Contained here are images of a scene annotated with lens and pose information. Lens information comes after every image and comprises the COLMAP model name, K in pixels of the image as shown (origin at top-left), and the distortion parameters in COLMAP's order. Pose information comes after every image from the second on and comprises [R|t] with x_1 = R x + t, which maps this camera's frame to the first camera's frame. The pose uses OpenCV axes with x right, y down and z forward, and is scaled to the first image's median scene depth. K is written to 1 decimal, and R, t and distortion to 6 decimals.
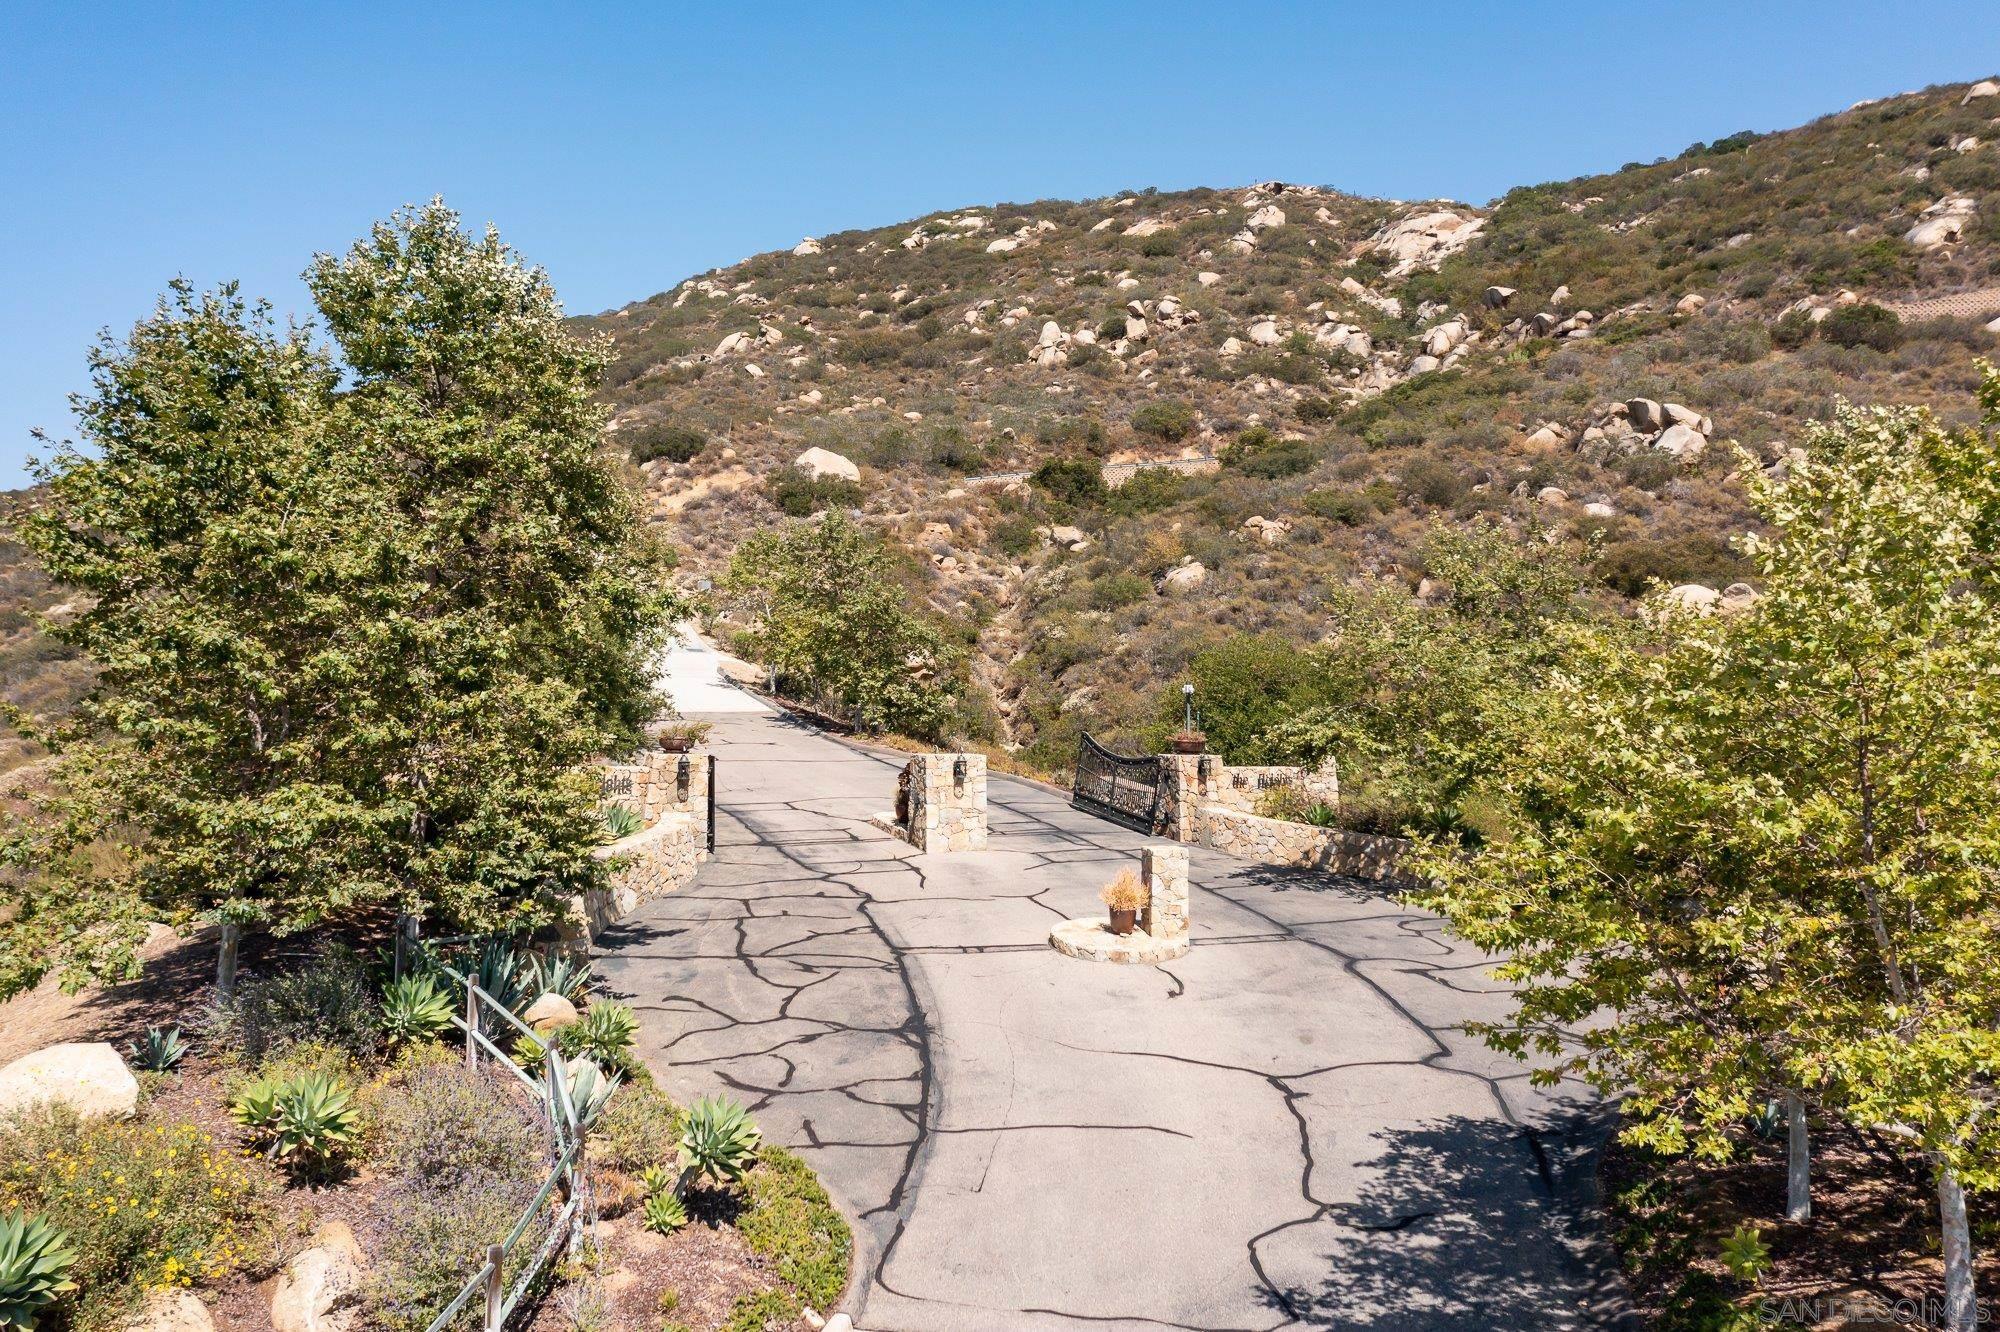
lens RADIAL K [[1601.0, 0, 1000.2], [0, 1601.0, 666.8], [0, 0, 1]] dist [-0.018588, 0.008067]
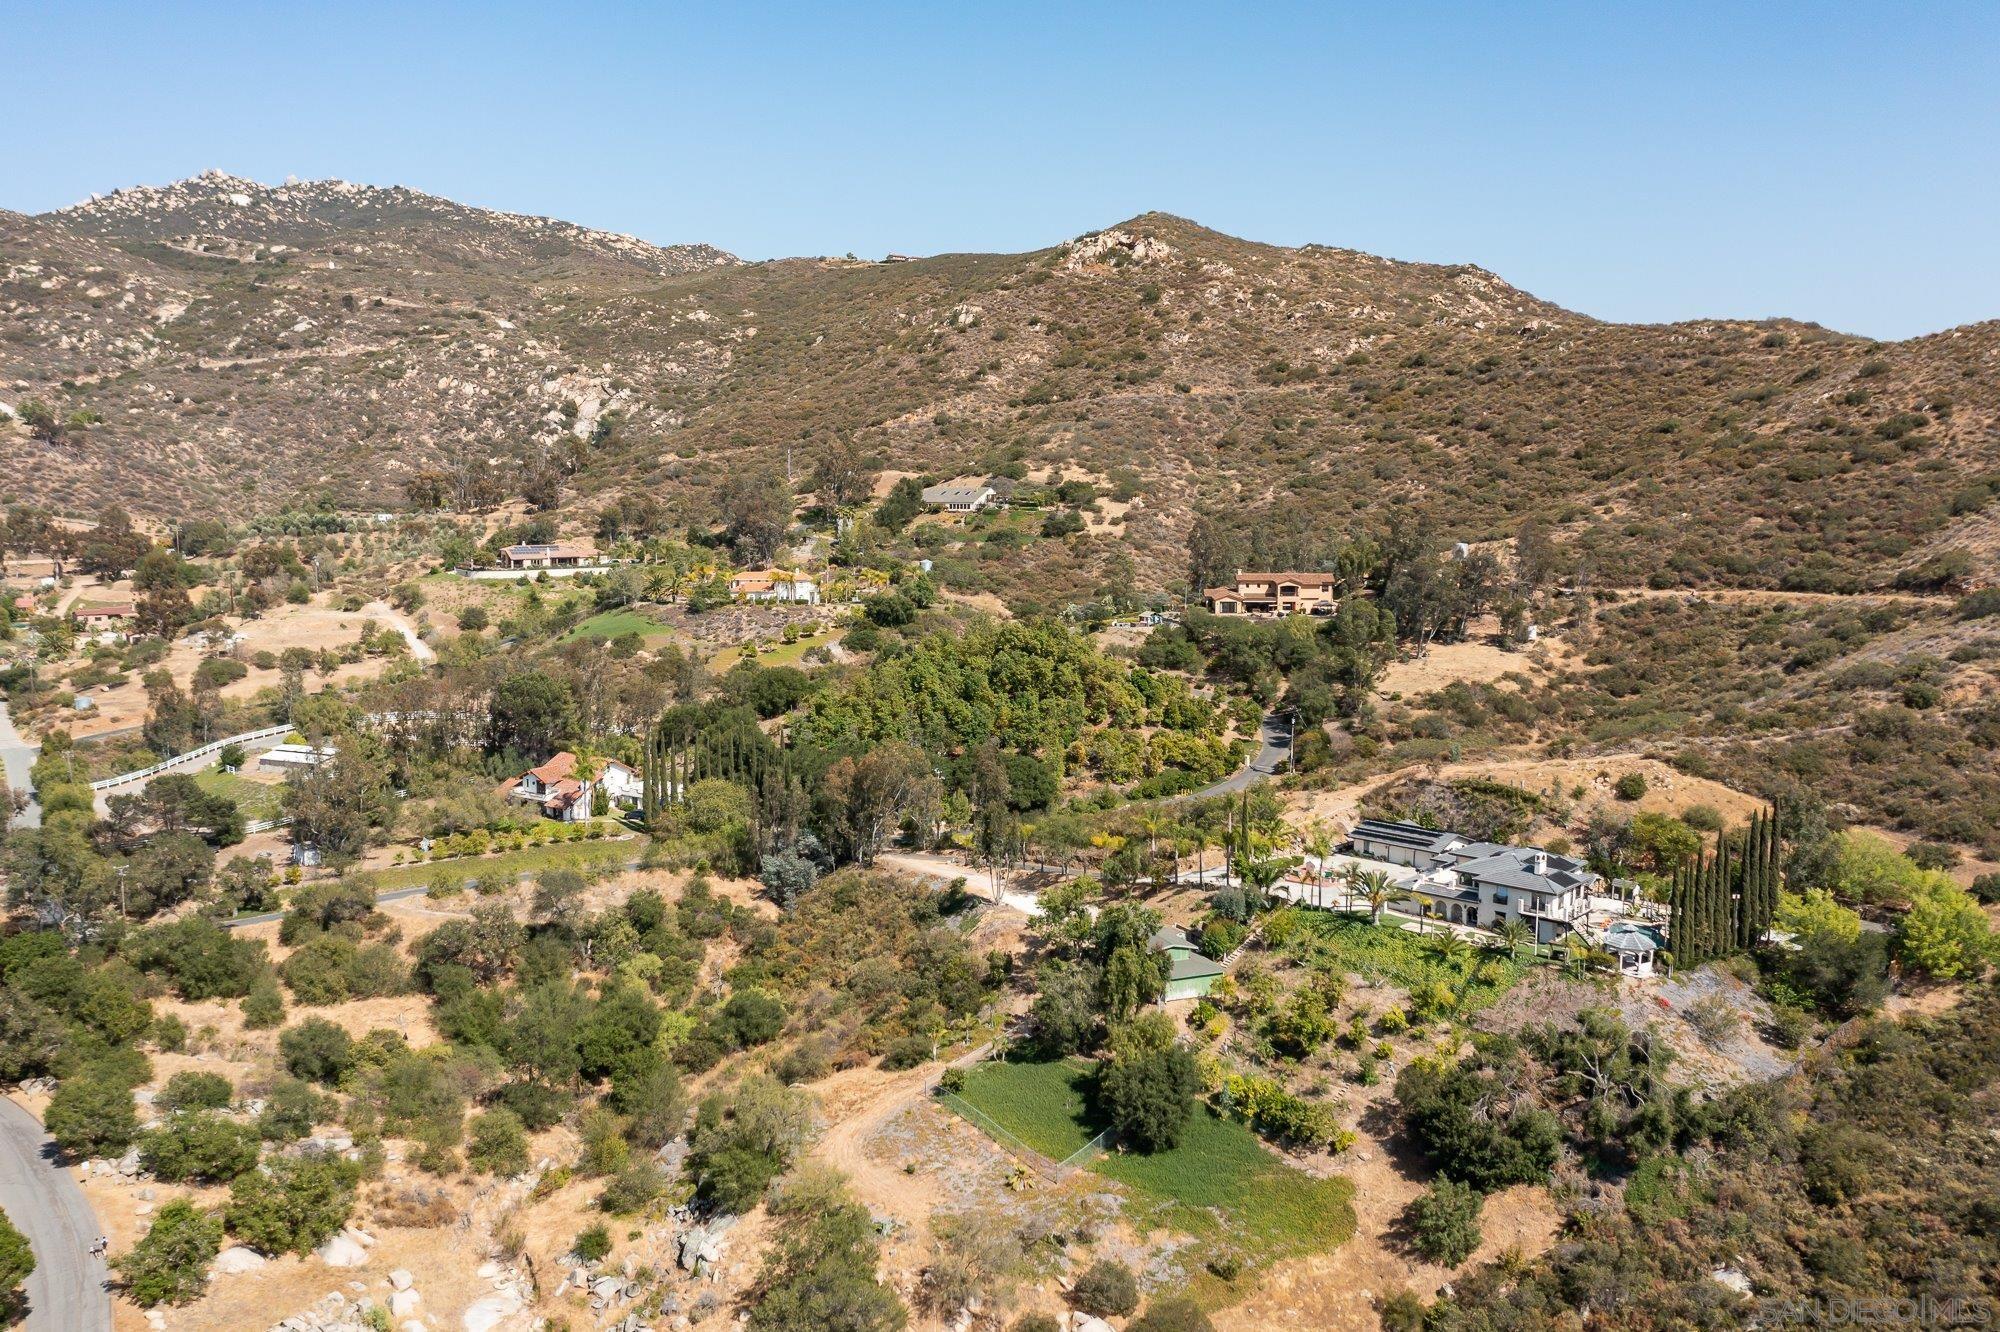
lens RADIAL K [[1601.0, 0, 998.6], [0, 1601.0, 668.2], [0, 0, 1]] dist [-0.018588, 0.008067]
pose [[0.860951, -0.066882, 0.504273, -0.023702], [-0.008738, 0.989228, 0.146122, 0.019704], [-0.508613, -0.130210, 0.851092, -4.209152]]
